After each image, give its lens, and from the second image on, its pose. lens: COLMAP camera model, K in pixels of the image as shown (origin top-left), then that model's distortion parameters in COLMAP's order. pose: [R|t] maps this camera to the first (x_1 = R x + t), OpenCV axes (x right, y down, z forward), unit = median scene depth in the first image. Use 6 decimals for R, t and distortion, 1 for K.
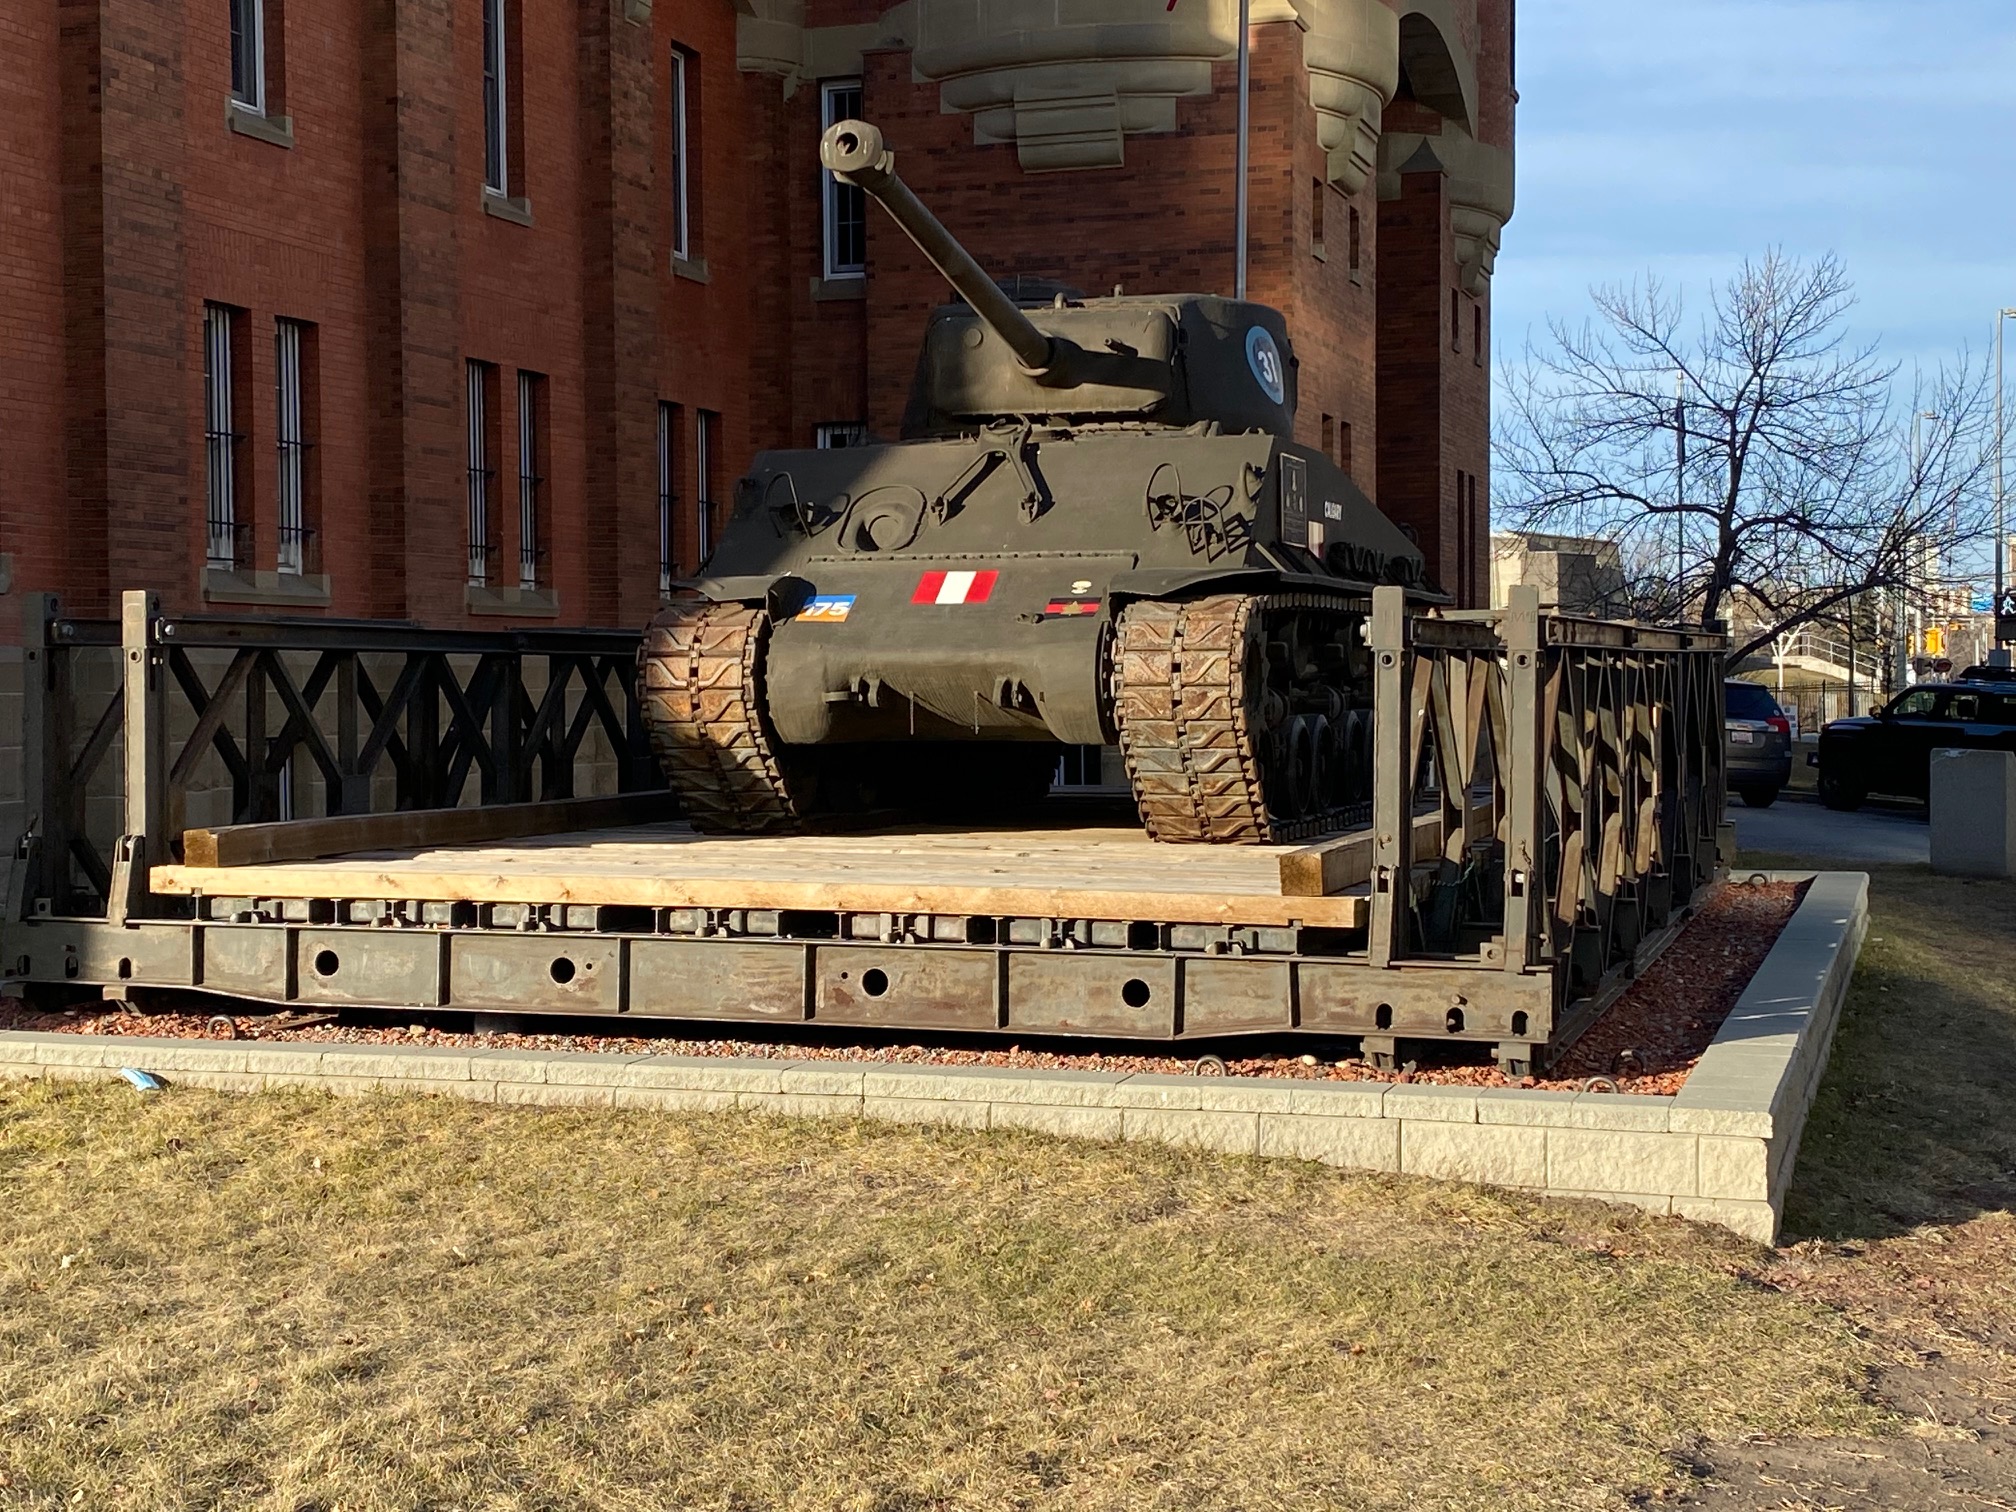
lens RADIAL K [[2936.6, 0, 1009.7], [0, 2936.6, 756.3], [0, 0, 1]] dist [0.092422, 0.000000]
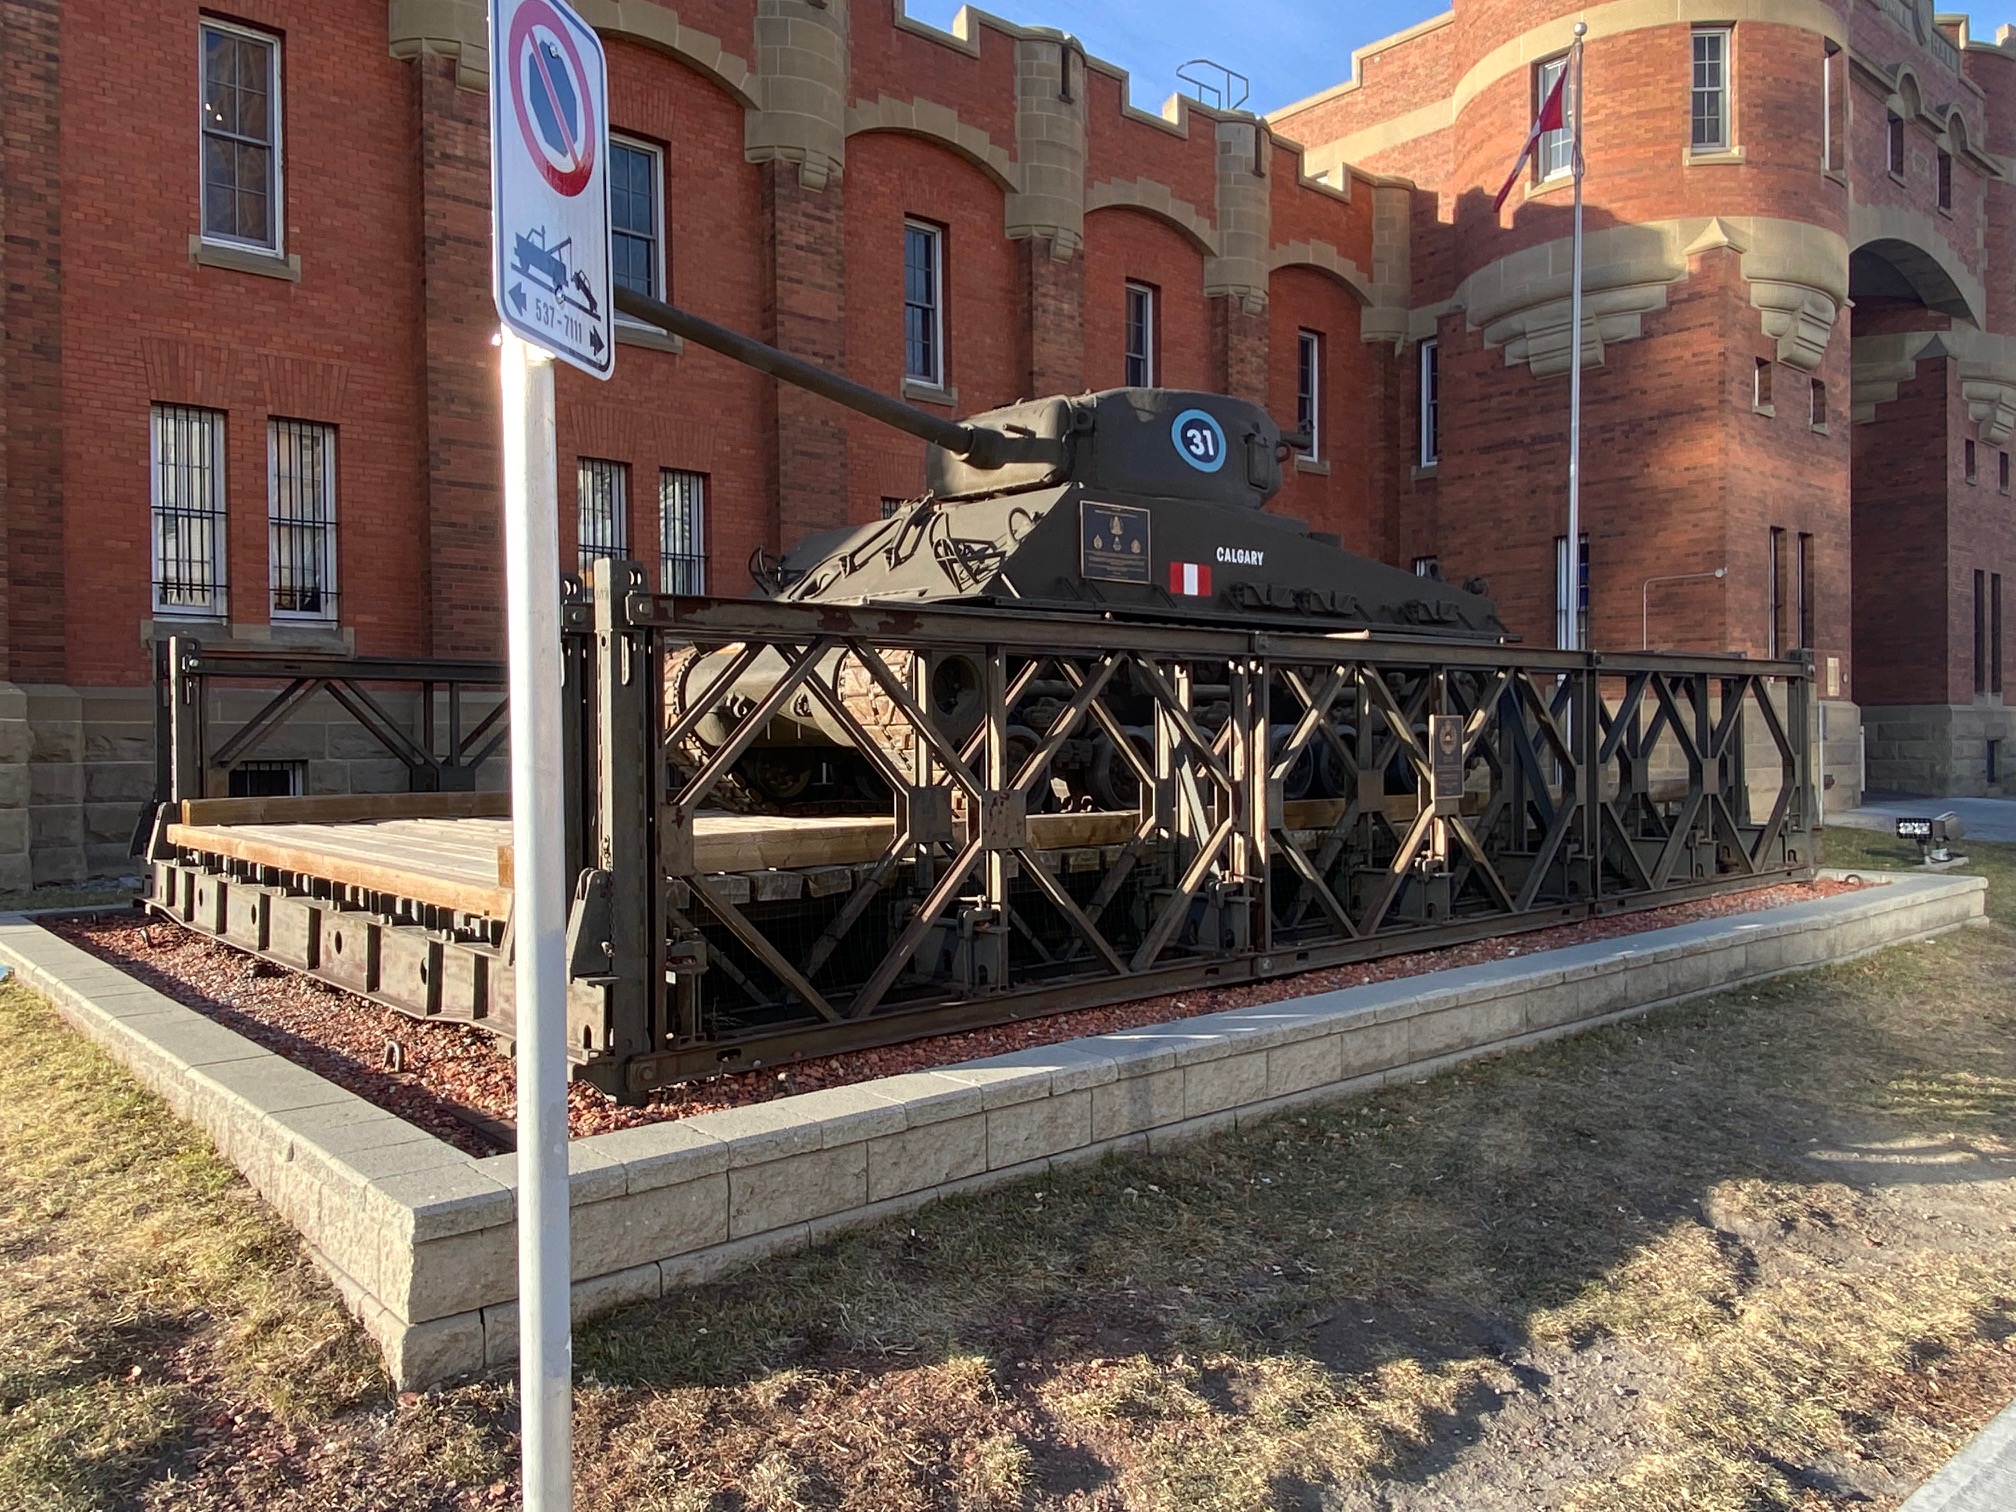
lens RADIAL K [[1478.5, 0, 1002.5], [0, 1478.5, 756.2], [0, 0, 1]] dist [0.003783, -0.028344]
pose [[0.845135, 0.004577, -0.534534, 0.206013], [-0.011307, 0.999893, -0.009316, 0.002235], [0.534434, 0.013917, 0.845096, 0.266226]]
